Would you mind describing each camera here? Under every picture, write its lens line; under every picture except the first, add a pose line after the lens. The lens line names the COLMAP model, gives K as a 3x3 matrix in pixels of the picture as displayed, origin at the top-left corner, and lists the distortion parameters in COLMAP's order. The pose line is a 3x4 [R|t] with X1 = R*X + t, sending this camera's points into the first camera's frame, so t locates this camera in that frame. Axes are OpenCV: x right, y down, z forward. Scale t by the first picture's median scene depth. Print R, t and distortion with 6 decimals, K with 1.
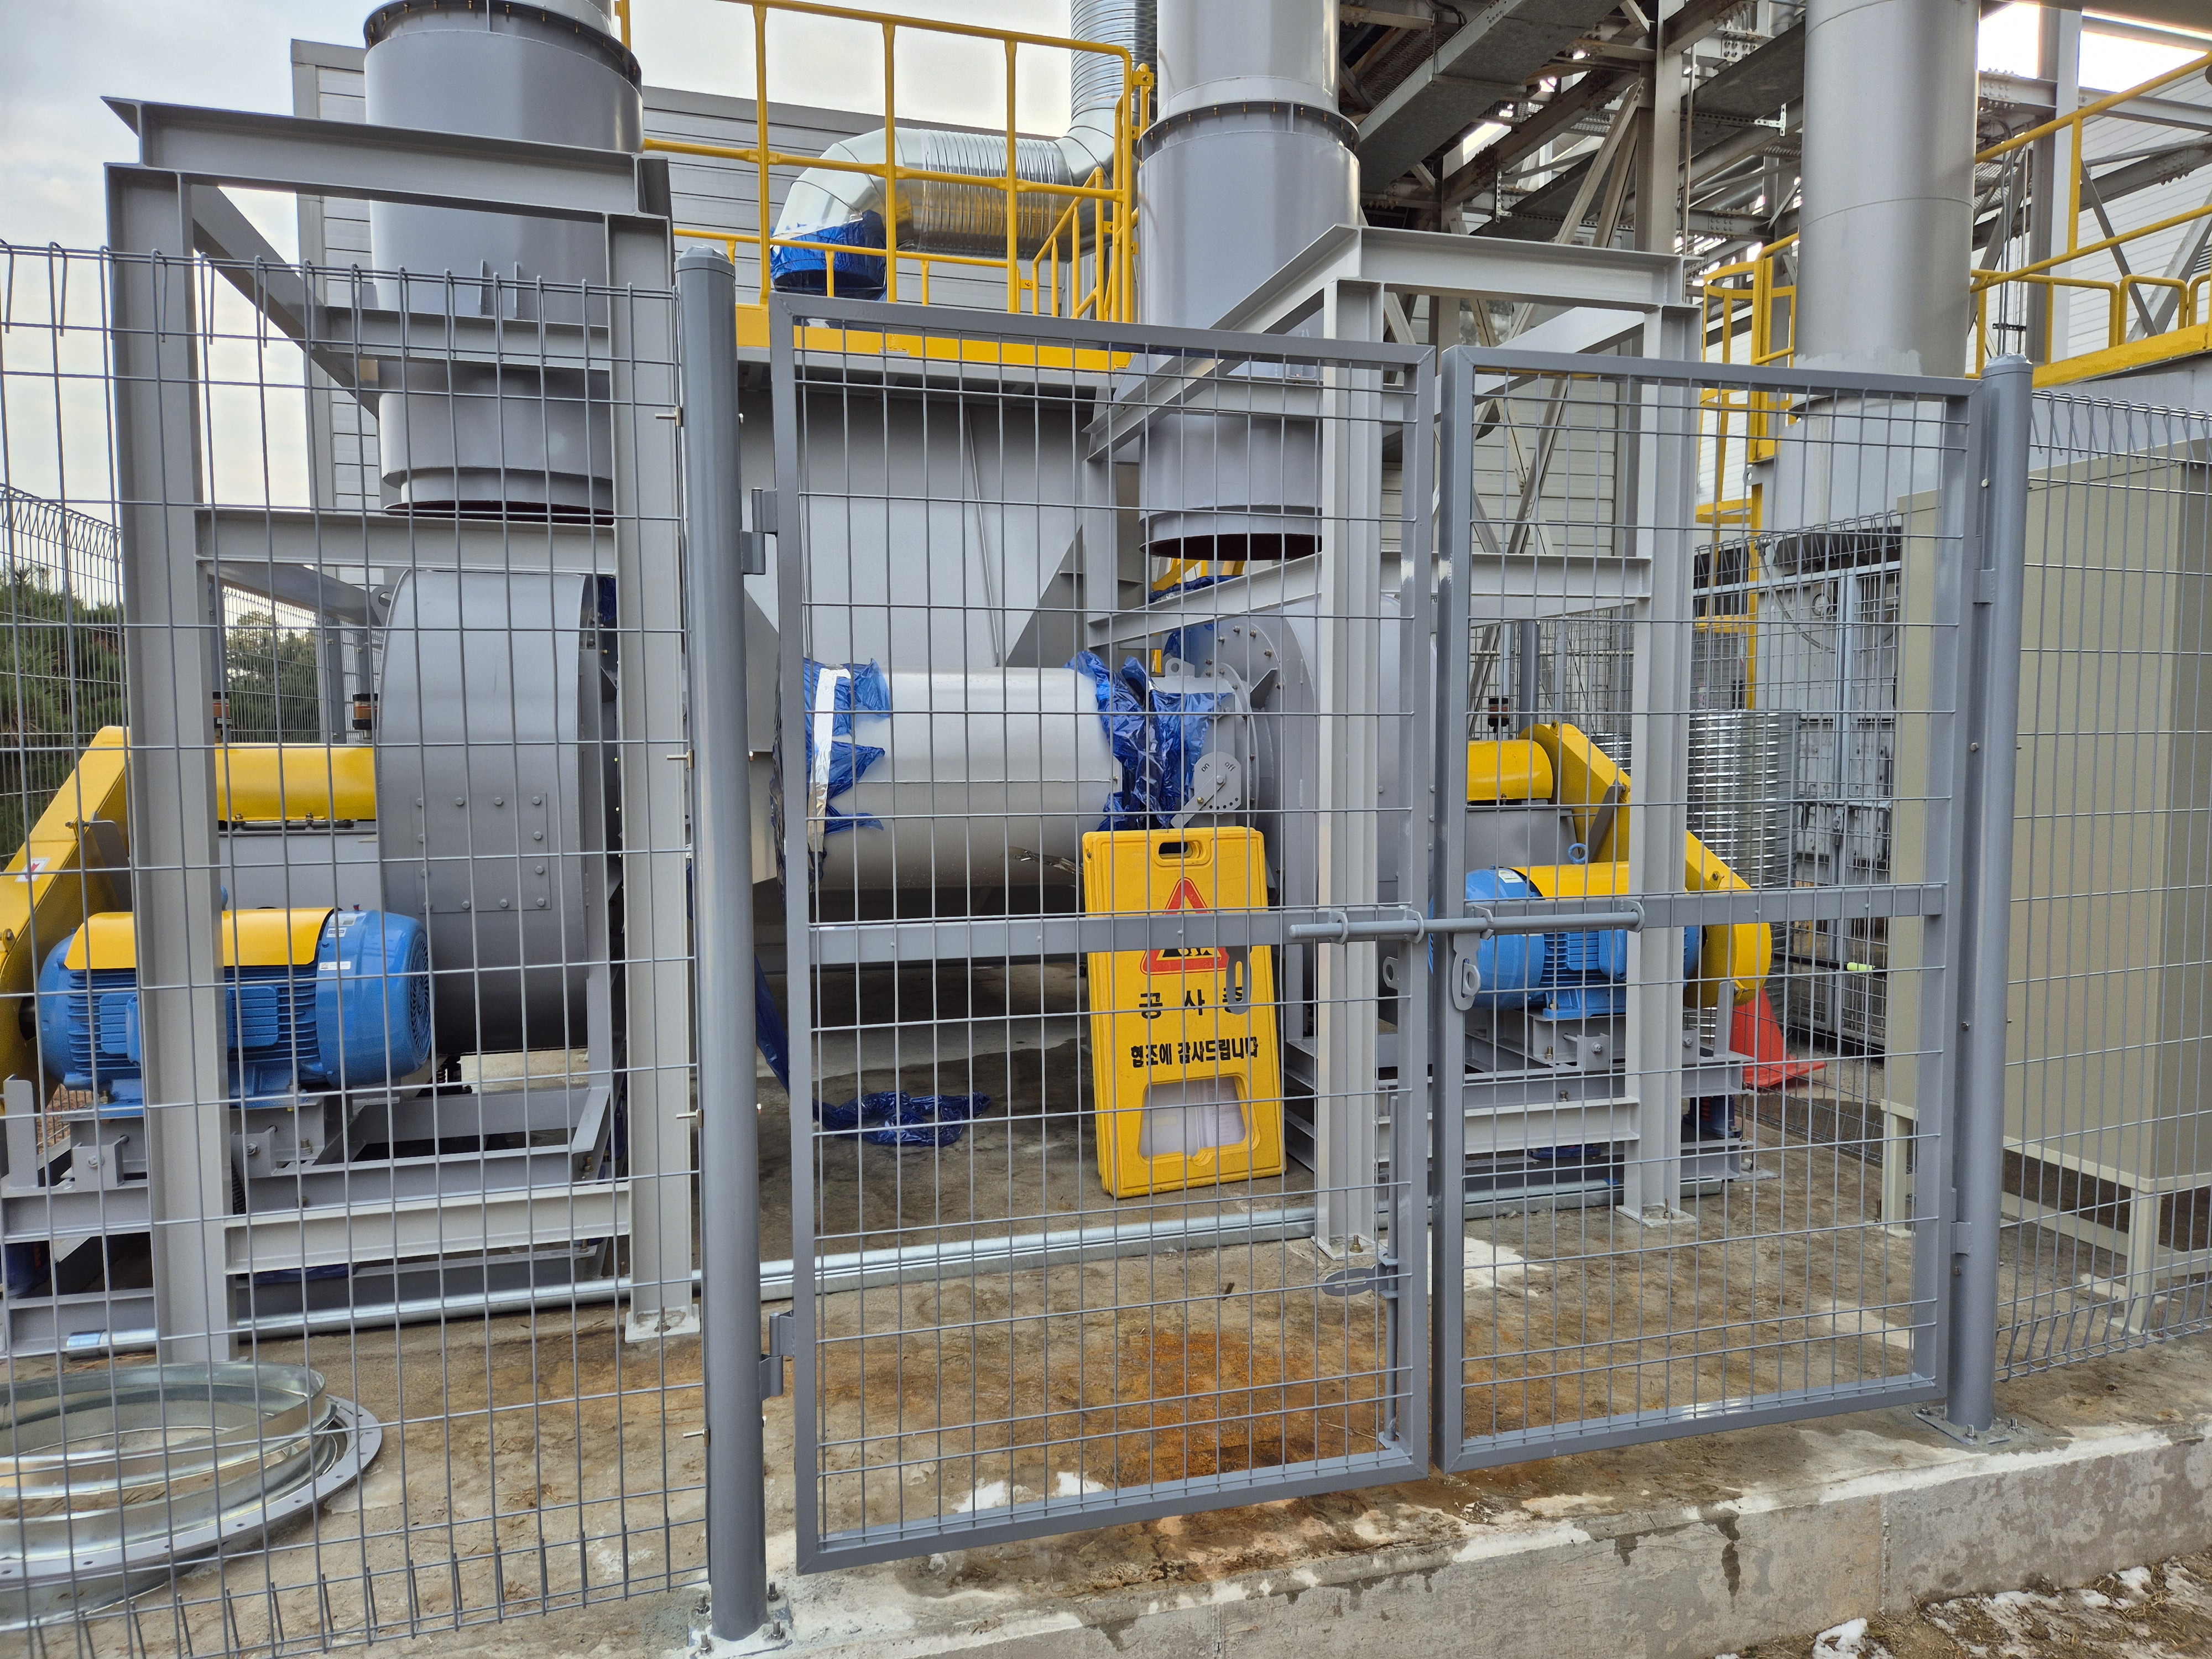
lens RADIAL K [[1485.4, 0, 1113.8], [0, 1485.4, 844.7], [0, 0, 1]] dist [0.011134, -0.007328]
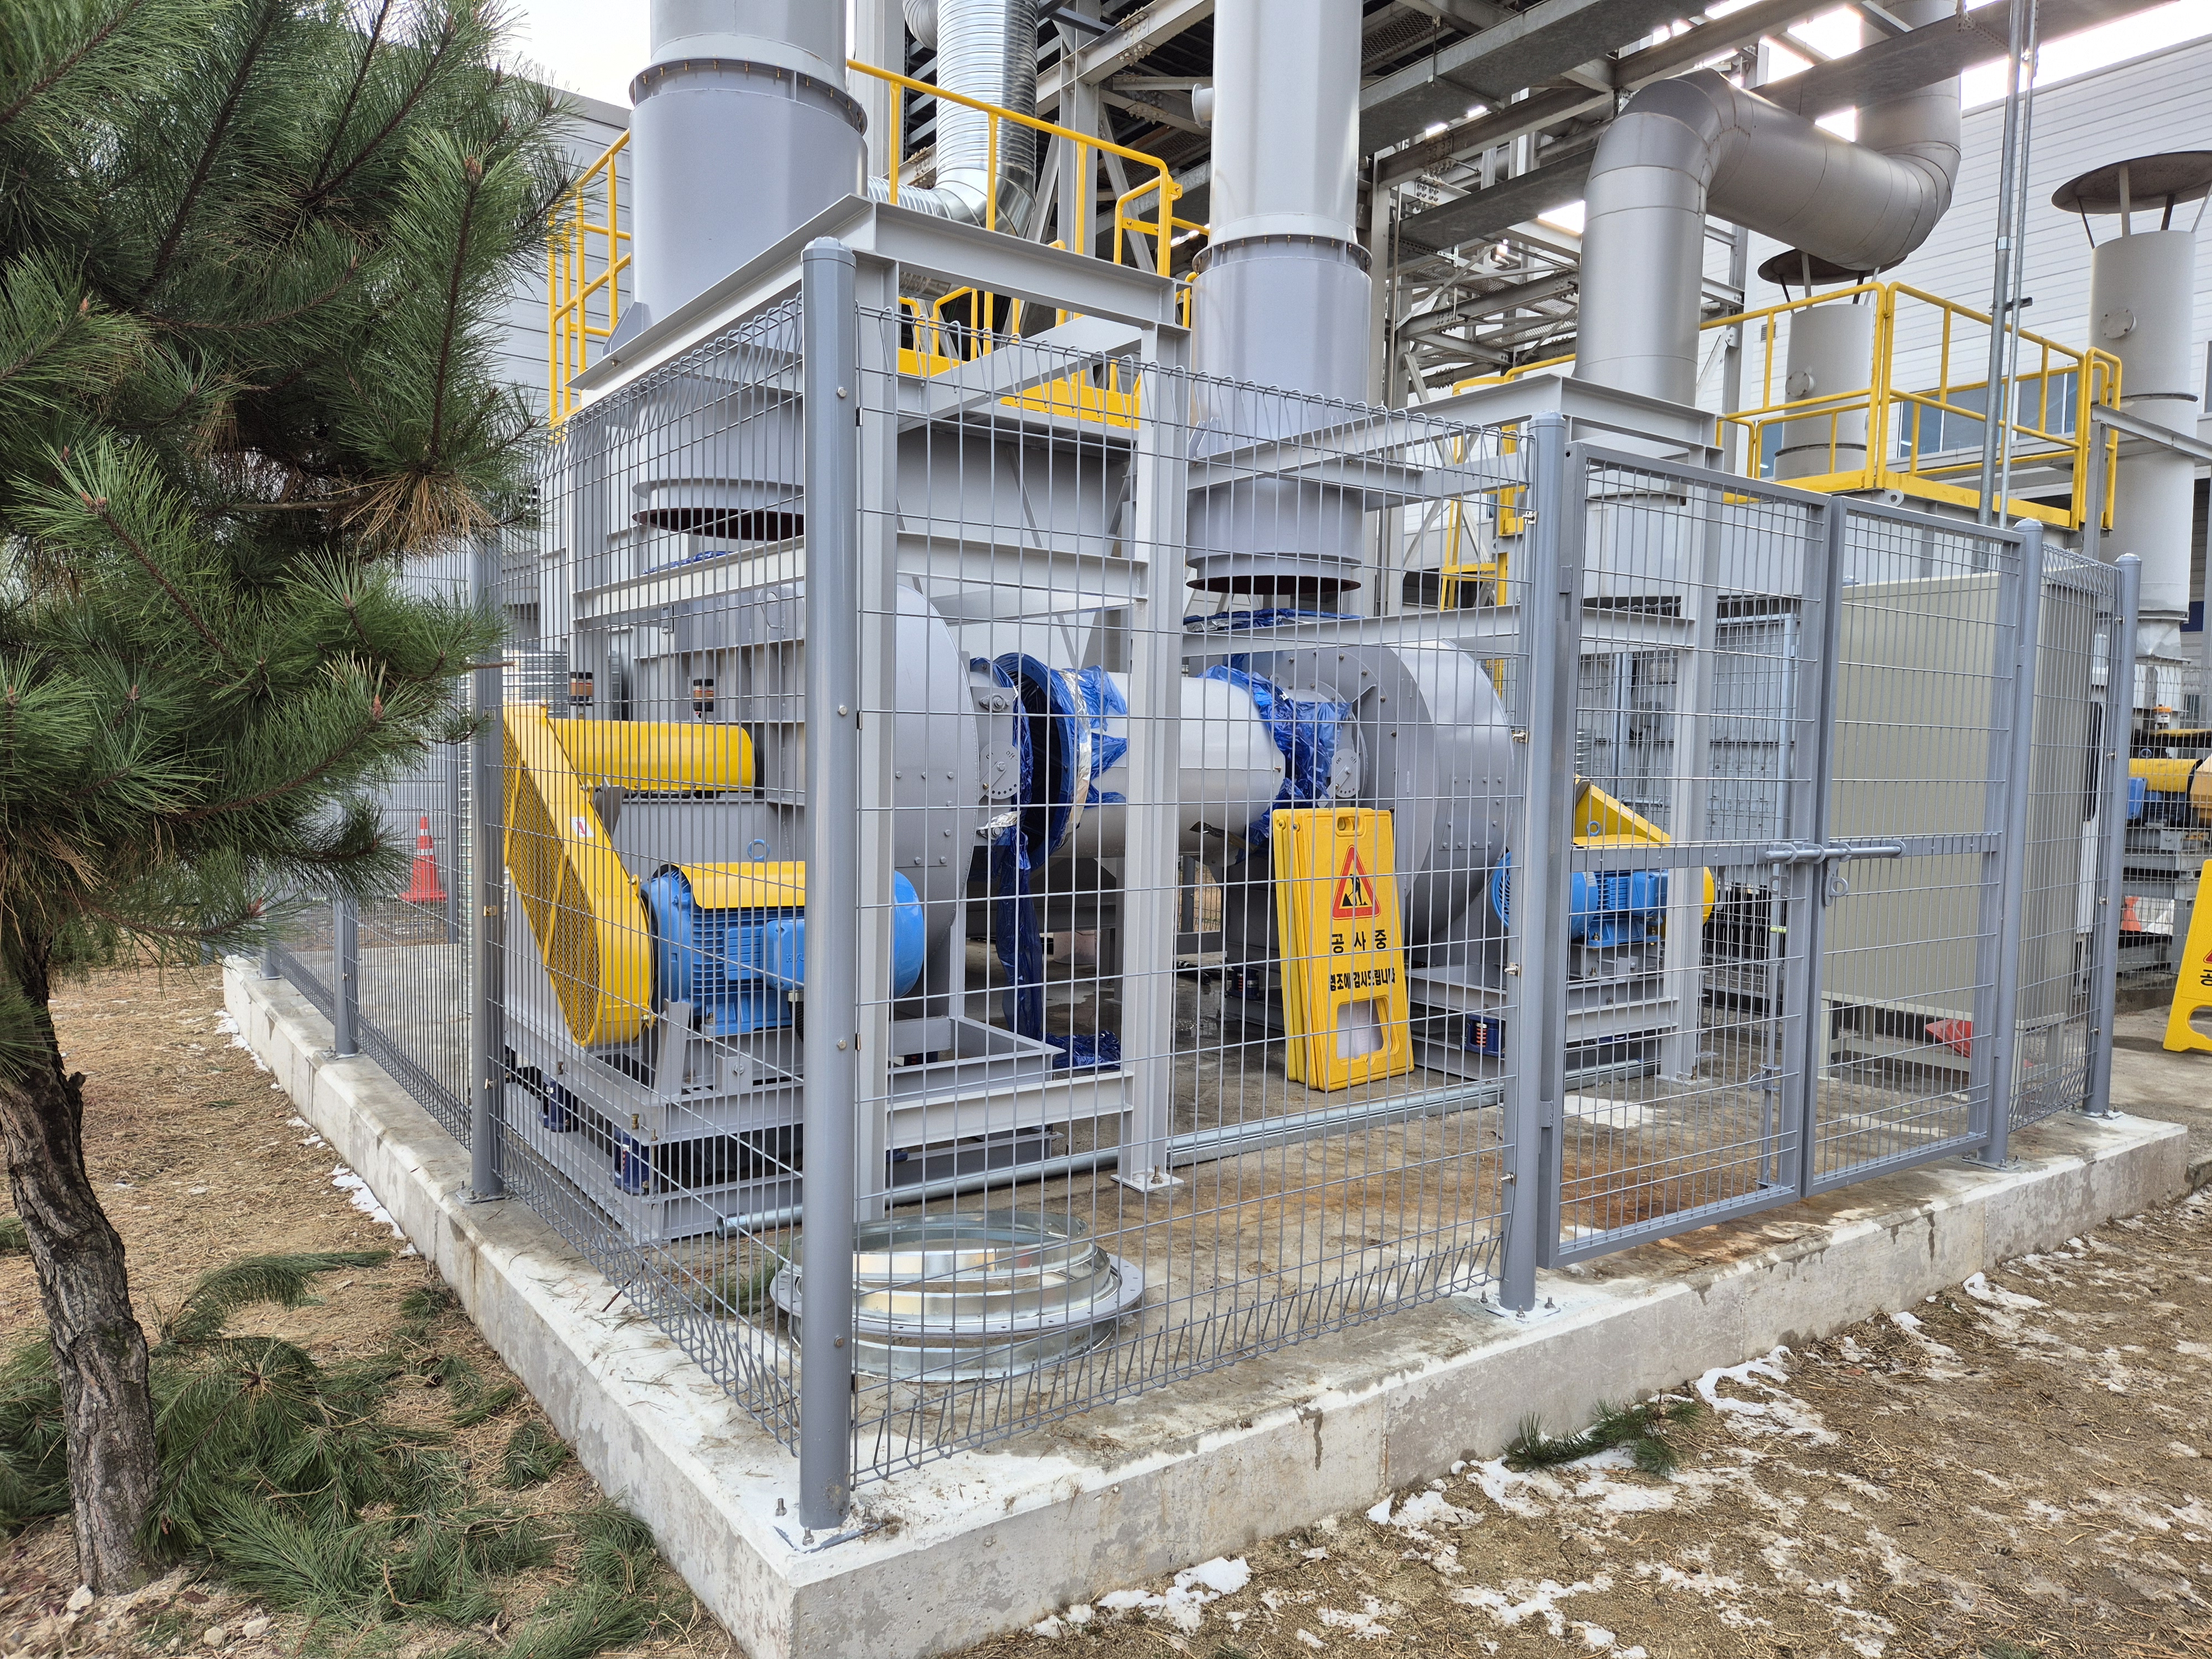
lens RADIAL K [[1485.4, 0, 1100.4], [0, 1485.4, 819.9], [0, 0, 1]] dist [0.011134, -0.007328]
pose [[0.943587, 0.010510, 0.330959, -0.784948], [-0.004138, 0.999792, -0.019953, 0.035601], [-0.331100, 0.017458, 0.943434, -0.212441]]
